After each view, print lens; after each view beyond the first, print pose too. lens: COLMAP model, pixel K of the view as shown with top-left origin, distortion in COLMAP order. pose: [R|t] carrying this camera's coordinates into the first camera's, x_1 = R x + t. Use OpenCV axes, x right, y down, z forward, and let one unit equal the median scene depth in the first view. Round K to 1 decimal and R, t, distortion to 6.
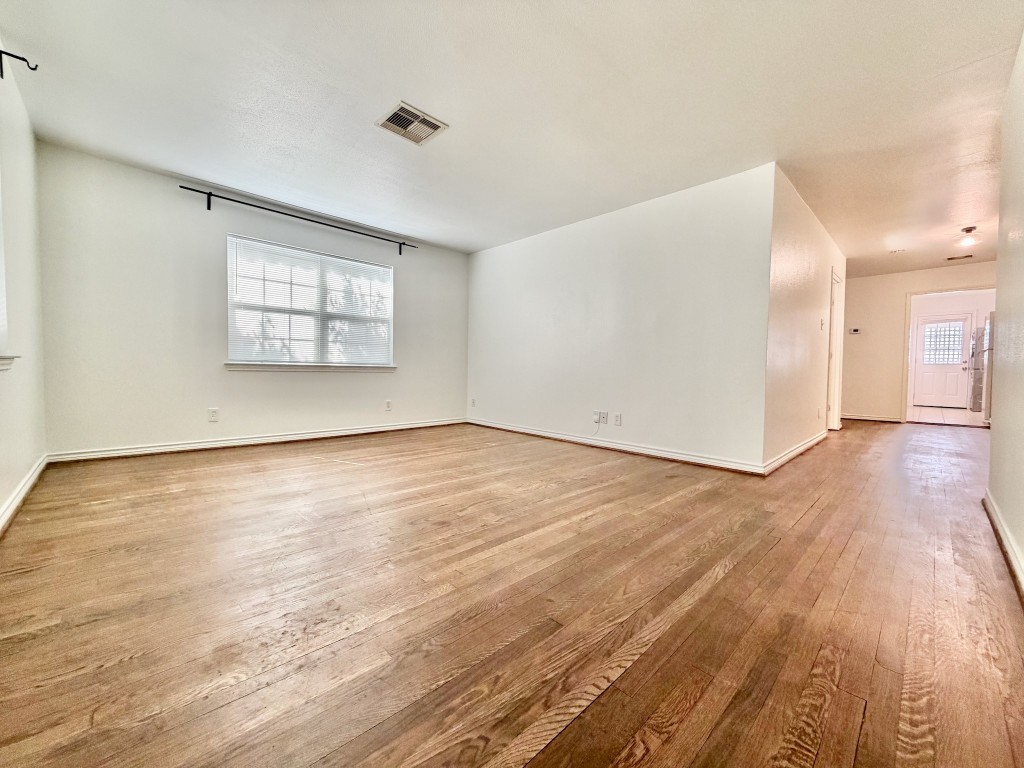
lens RADIAL K [[404.0, 0, 512.3], [0, 404.0, 380.8], [0, 0, 1]] dist [0.001588, 0.000315]
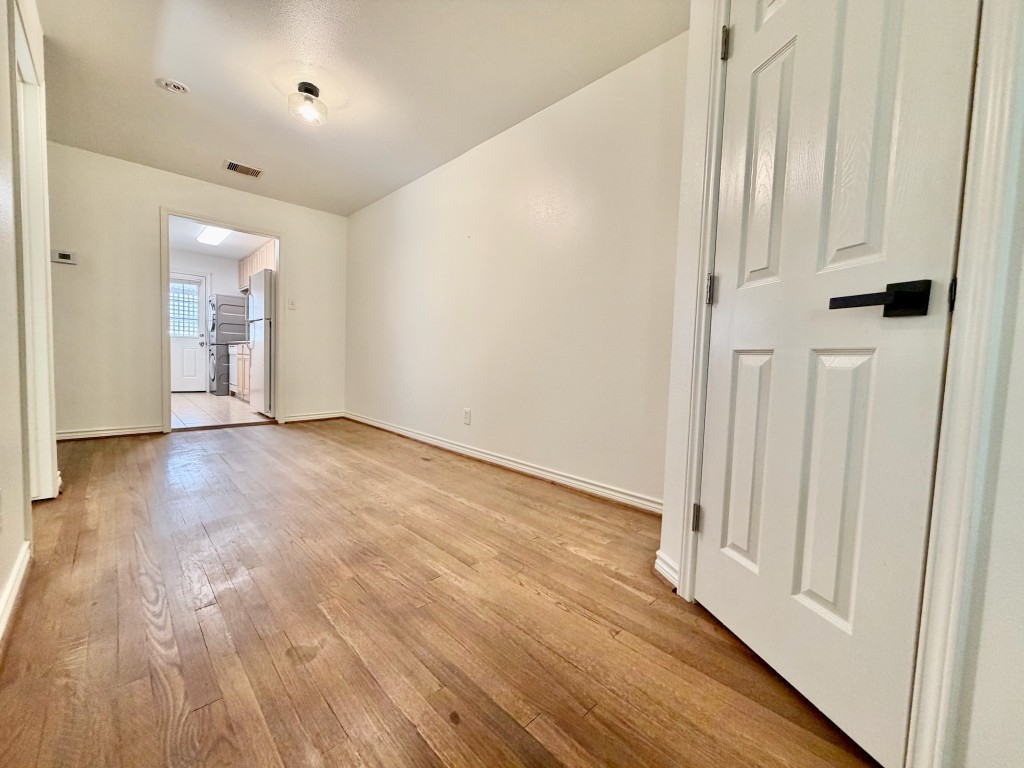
lens RADIAL K [[404.0, 0, 509.5], [0, 404.0, 381.0], [0, 0, 1]] dist [0.001588, 0.000315]
pose [[-0.005686, -0.065864, 0.997812, 0.303940], [-0.000215, 0.997829, 0.065864, -0.008873], [-0.999984, 0.000160, -0.005688, 0.400591]]
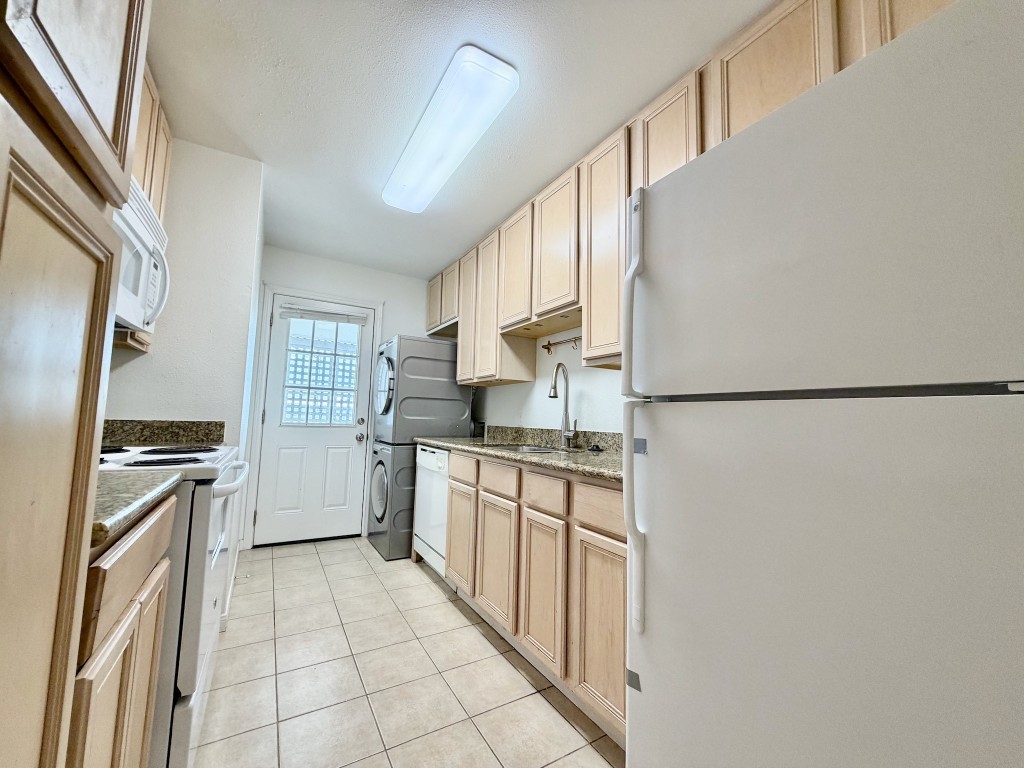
lens RADIAL K [[404.0, 0, 513.4], [0, 404.0, 383.3], [0, 0, 1]] dist [0.001588, 0.000315]
pose [[0.215957, 0.084054, 0.972778, 0.783296], [0.005776, 0.996160, -0.087357, -0.050885], [-0.976386, 0.024485, 0.214643, 0.796773]]
